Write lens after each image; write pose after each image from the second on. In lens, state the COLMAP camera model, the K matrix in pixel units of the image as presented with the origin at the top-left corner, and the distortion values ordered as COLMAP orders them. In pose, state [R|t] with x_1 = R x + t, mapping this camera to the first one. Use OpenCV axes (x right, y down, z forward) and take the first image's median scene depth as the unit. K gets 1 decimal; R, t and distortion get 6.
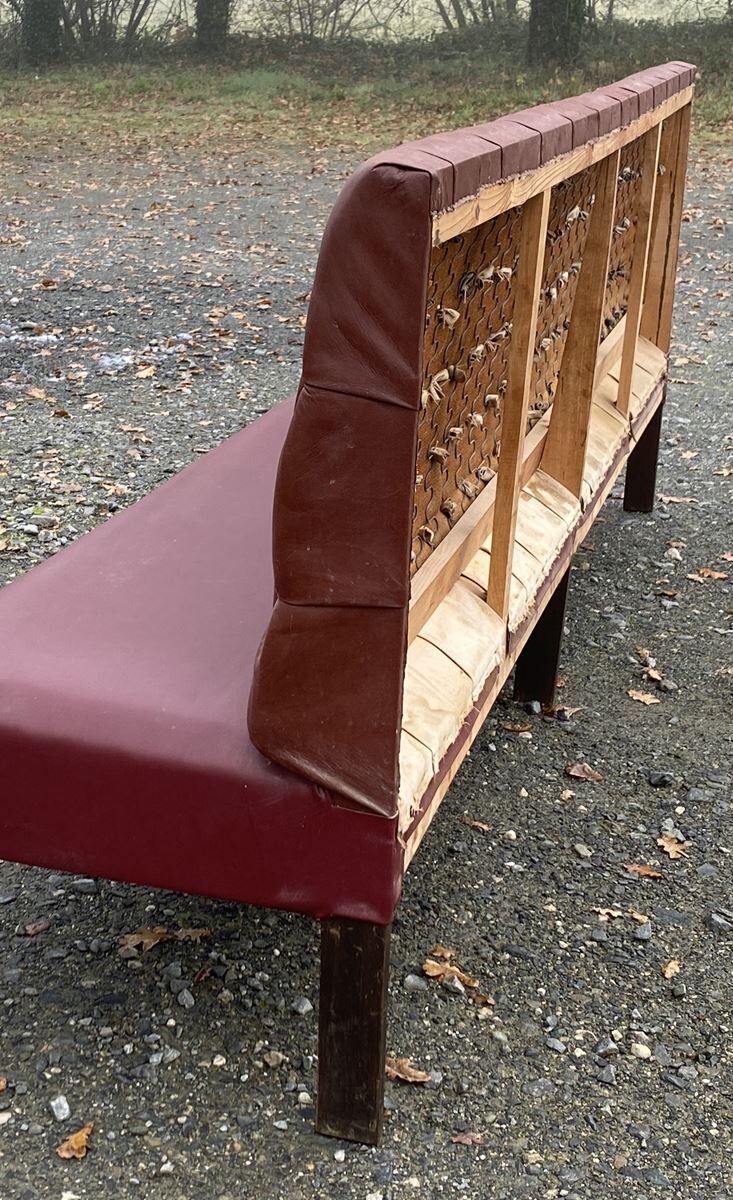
lens RADIAL K [[1684.2, 0, 360.4], [0, 1684.2, 602.7], [0, 0, 1]] dist [0.176041, -0.379499]
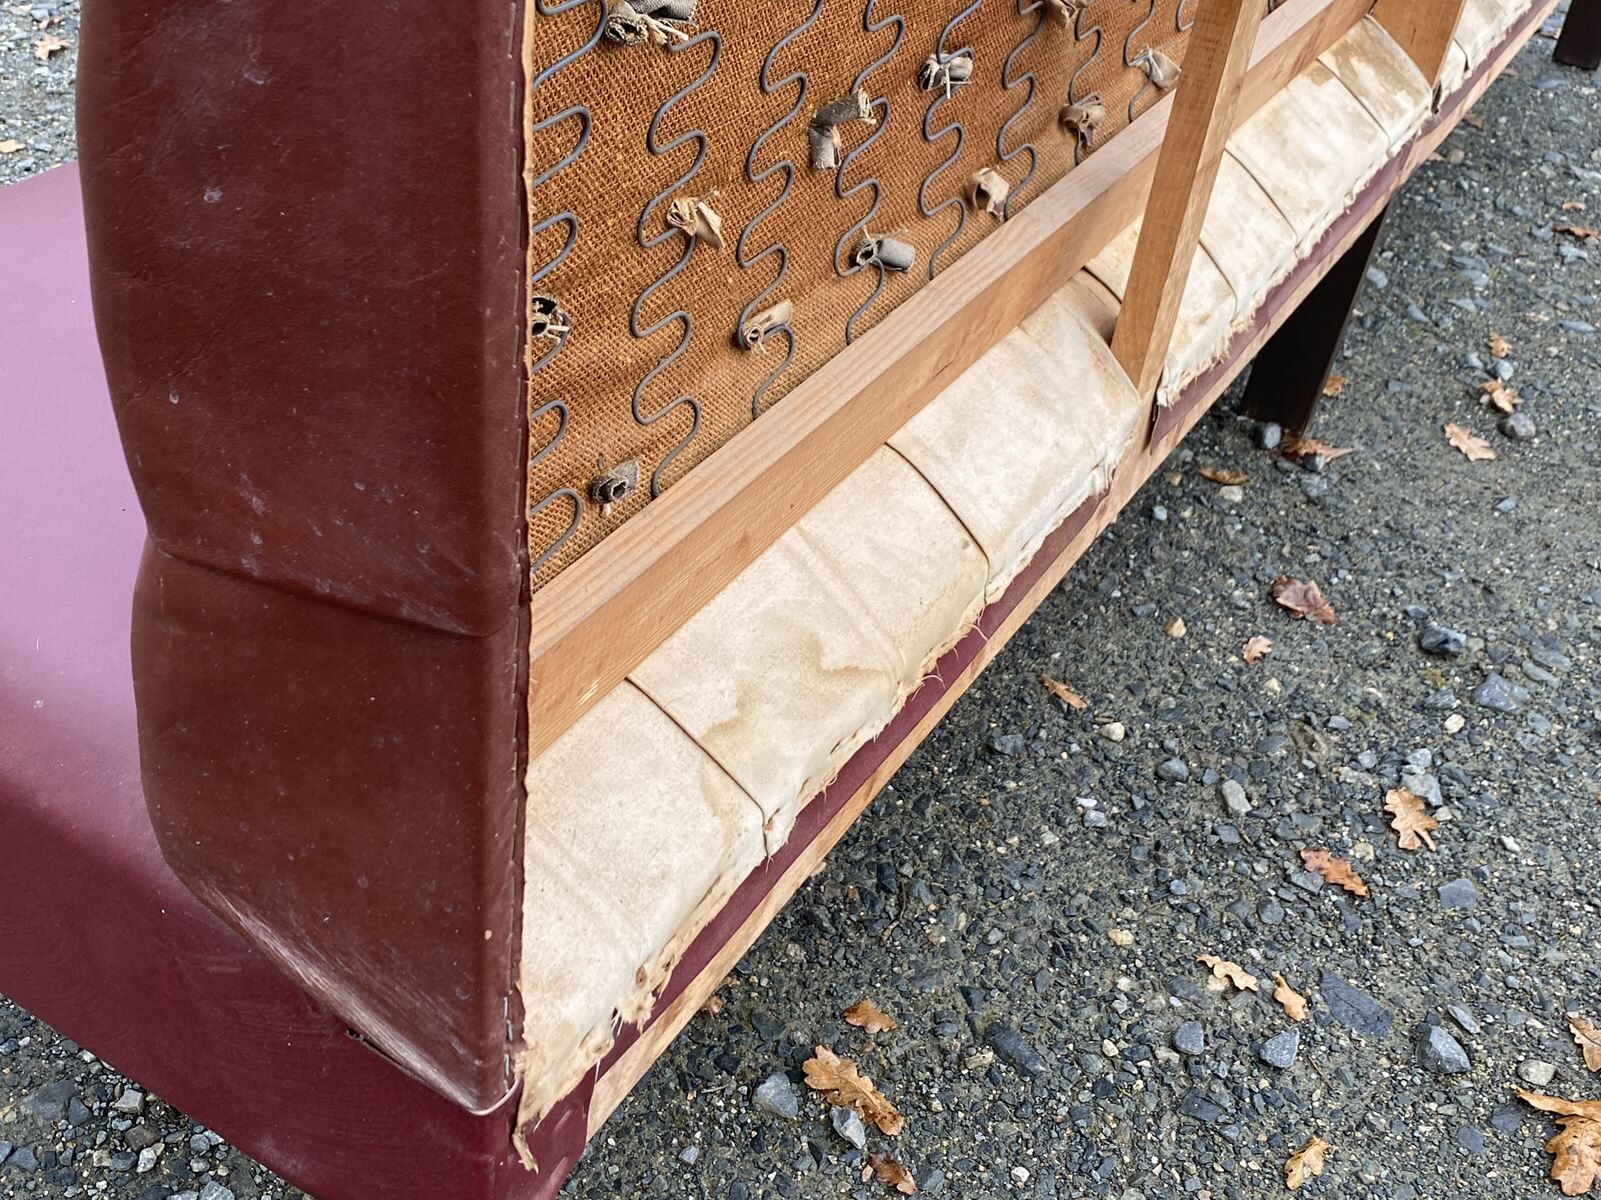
lens RADIAL K [[1814.3, 0, 824.2], [0, 1814.3, 604.9], [0, 0, 1]] dist [0.138459, -0.430005]
pose [[0.964519, 0.208855, -0.161500, 0.084974], [-0.150555, 0.937615, 0.313388, -0.071293], [0.216878, -0.277954, 0.935791, 0.440629]]
